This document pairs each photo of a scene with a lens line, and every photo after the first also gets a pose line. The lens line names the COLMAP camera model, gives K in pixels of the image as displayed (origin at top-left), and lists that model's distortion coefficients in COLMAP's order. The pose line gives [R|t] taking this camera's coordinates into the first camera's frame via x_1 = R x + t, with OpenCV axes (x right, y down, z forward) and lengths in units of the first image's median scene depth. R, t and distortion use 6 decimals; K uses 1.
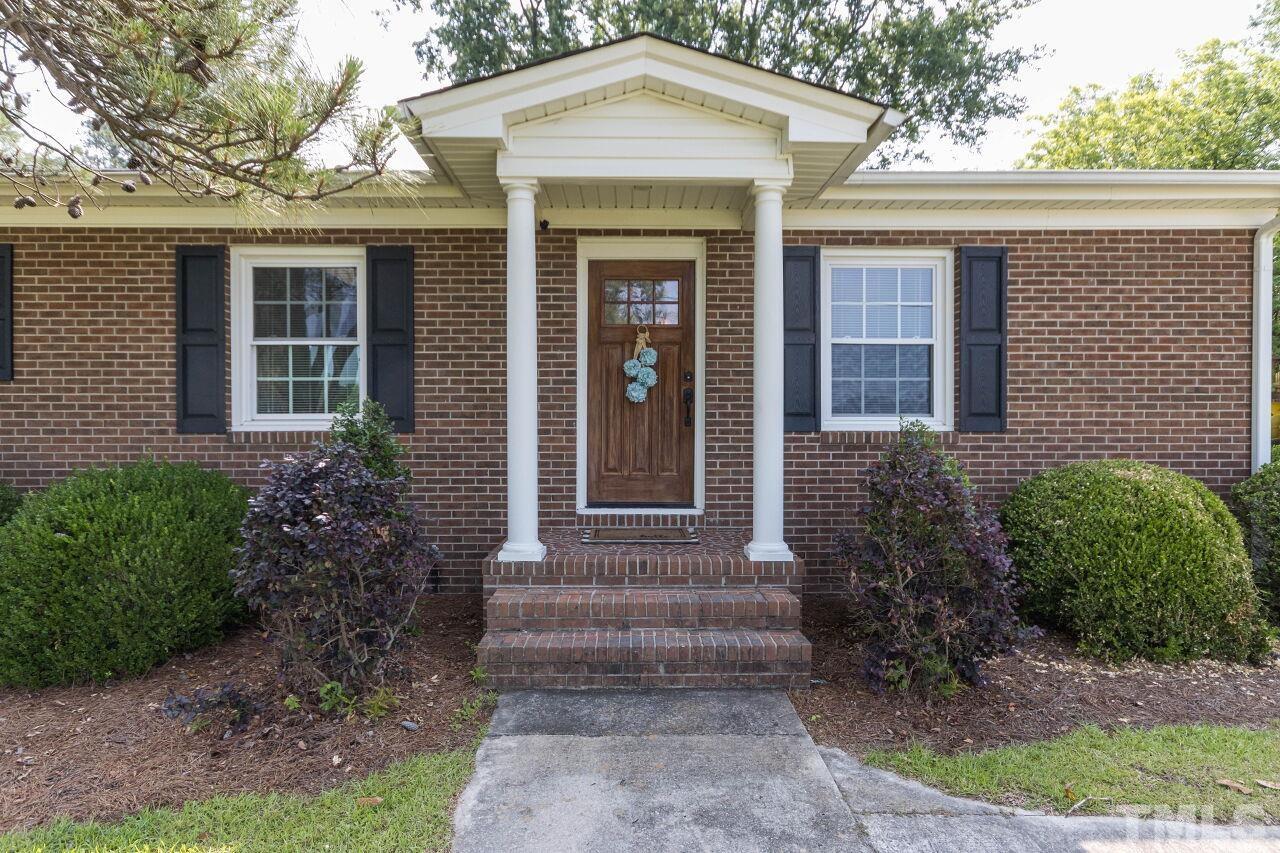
lens RADIAL K [[744.4, 0, 640.0], [0, 744.4, 426.5], [0, 0, 1]] dist [0.001359, 0.000539]
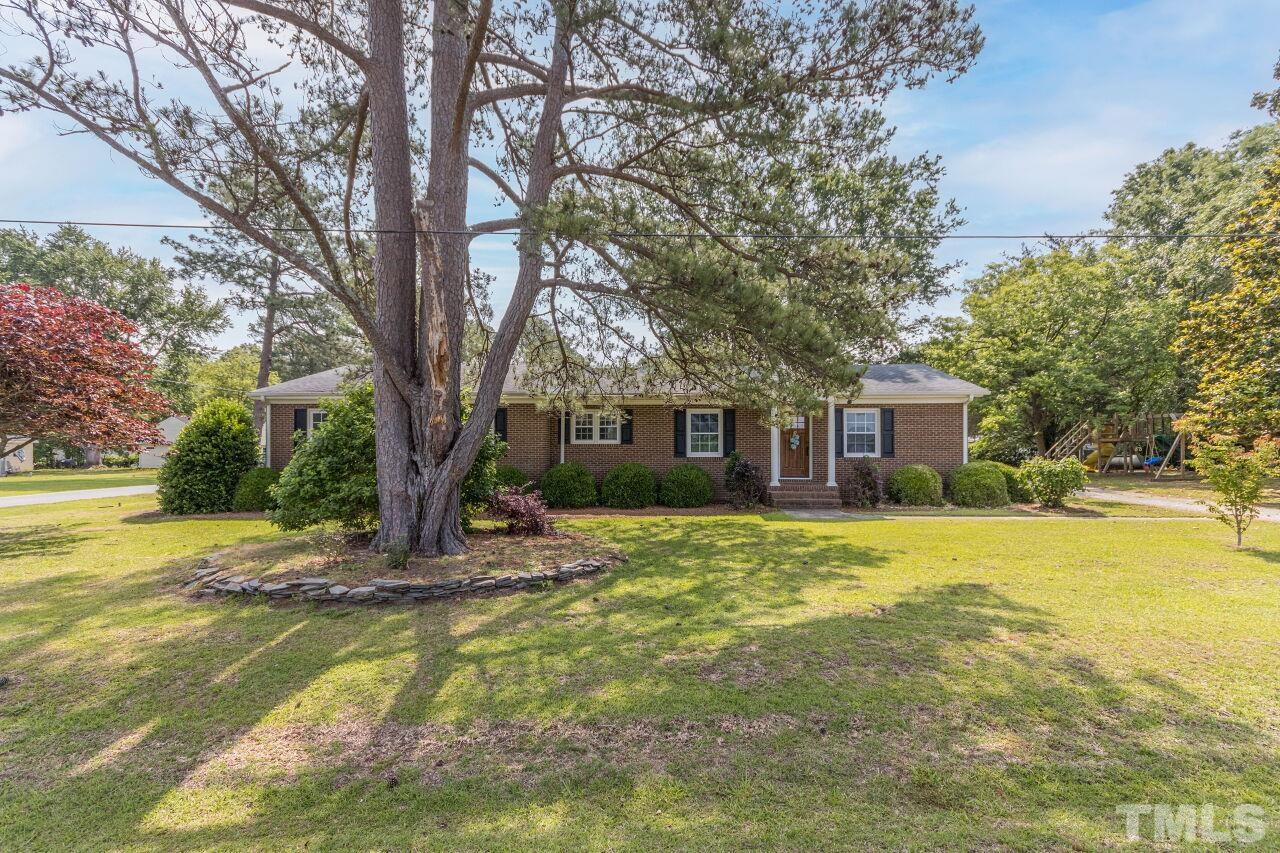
lens RADIAL K [[592.7, 0, 640.0], [0, 592.7, 426.5], [0, 0, 1]] dist [0.000307, 0.000383]
pose [[0.994916, -0.001864, -0.100690, -0.485419], [-0.002413, 0.999101, -0.042333, -0.018757], [0.100679, 0.042361, 0.994017, -2.105401]]
